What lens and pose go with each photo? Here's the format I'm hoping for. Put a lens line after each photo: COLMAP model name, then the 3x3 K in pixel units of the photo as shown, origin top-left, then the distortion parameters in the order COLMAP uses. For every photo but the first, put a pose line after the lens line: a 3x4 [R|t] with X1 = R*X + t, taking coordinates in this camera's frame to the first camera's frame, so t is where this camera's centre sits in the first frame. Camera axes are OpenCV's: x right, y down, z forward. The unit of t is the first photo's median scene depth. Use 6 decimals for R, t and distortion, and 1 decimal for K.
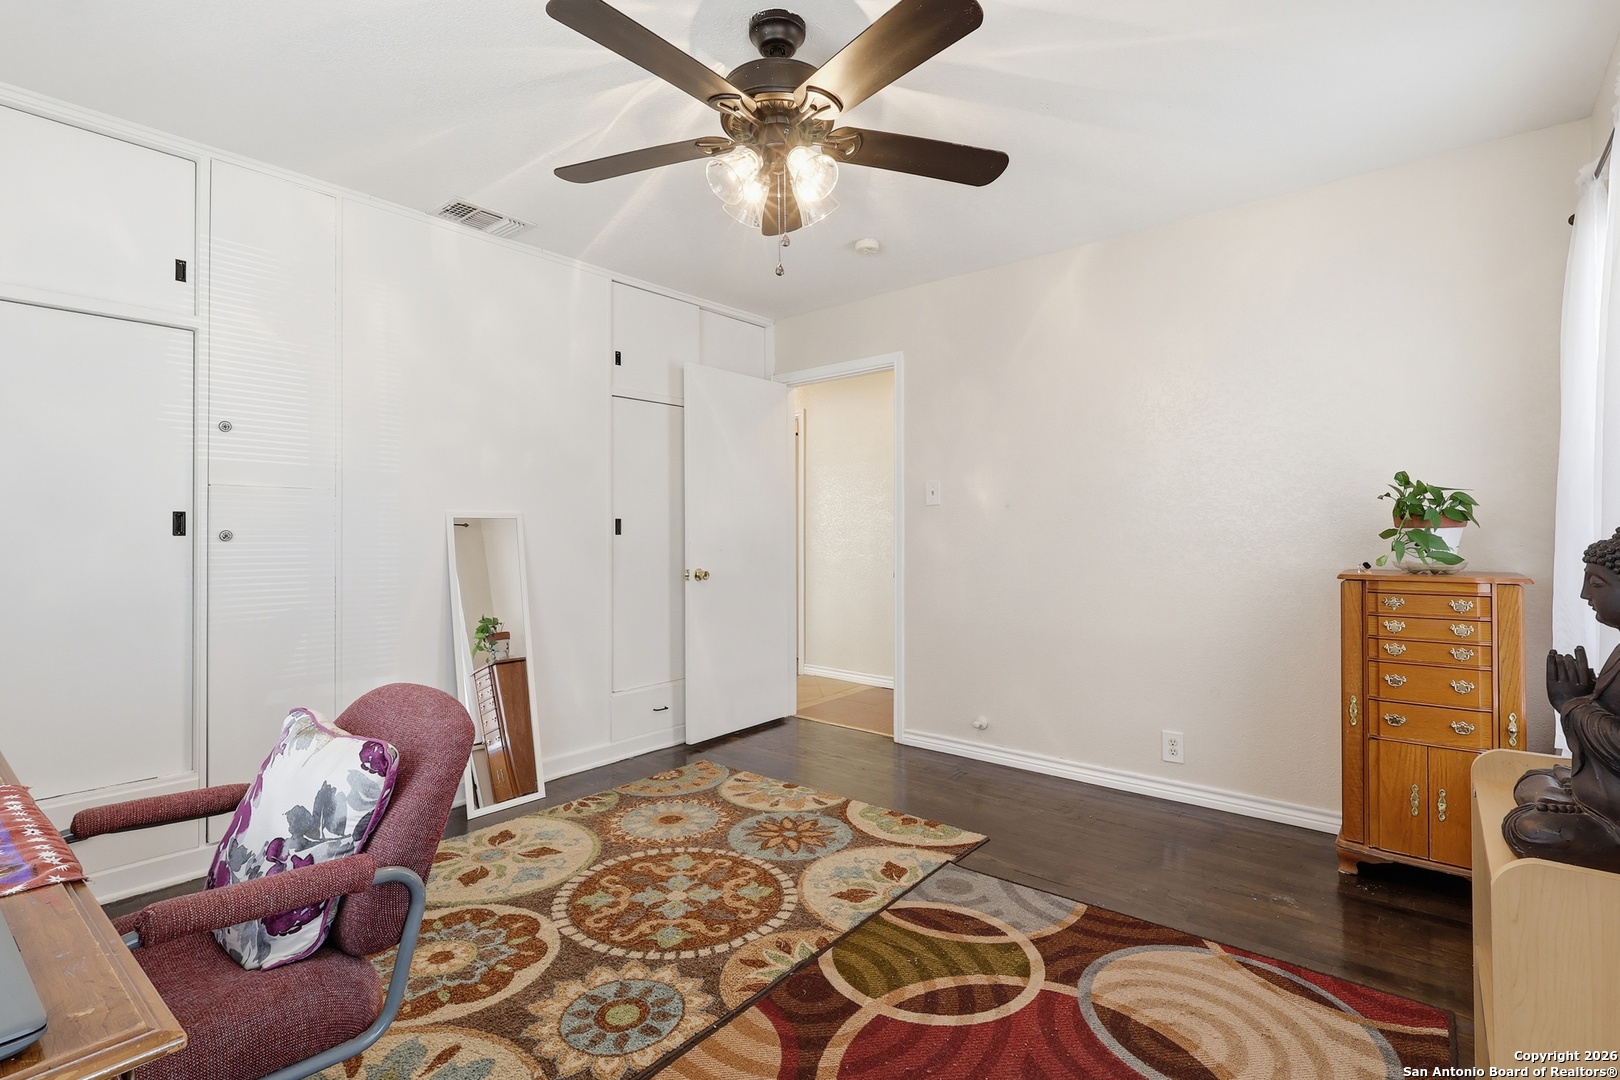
lens RADIAL K [[758.1, 0, 817.8], [0, 758.1, 538.9], [0, 0, 1]] dist [-0.005753, 0.000423]
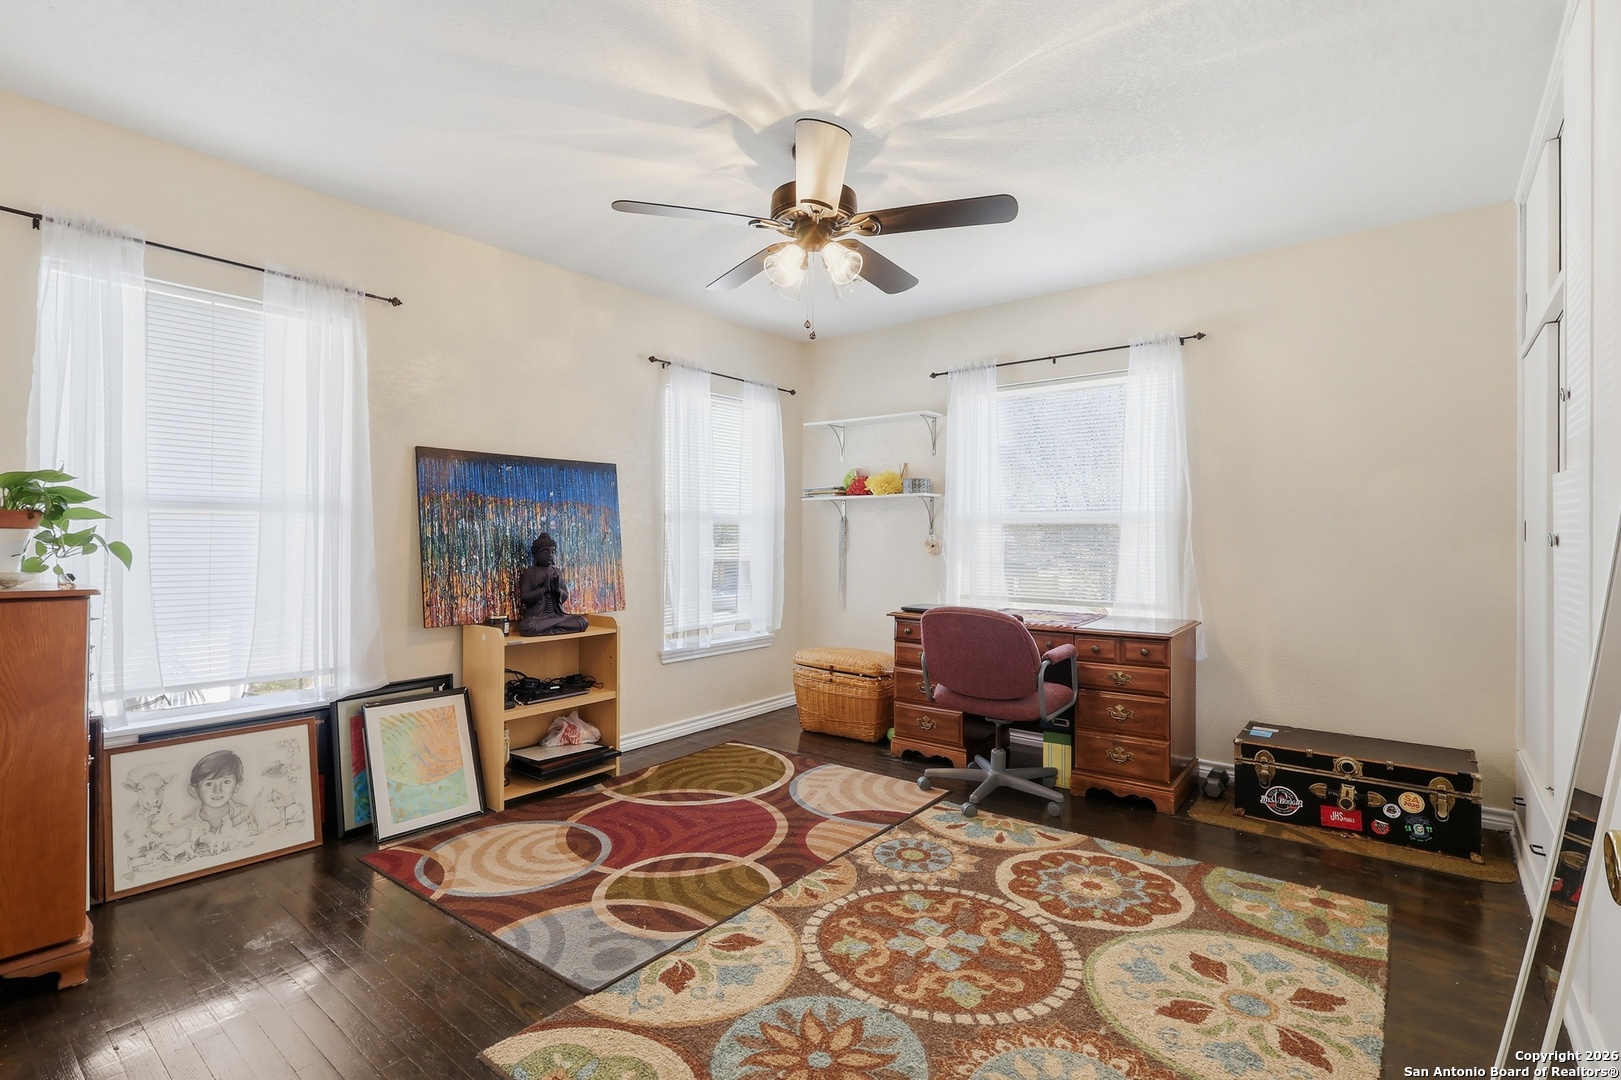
lens RADIAL K [[758.5, 0, 809.4], [0, 758.5, 539.2], [0, 0, 1]] dist [-0.005753, 0.000423]
pose [[-0.999965, -0.003209, -0.007755, -0.029966], [-0.003262, 0.999971, 0.006856, -0.010717], [0.007732, 0.006881, -0.999946, 2.045517]]
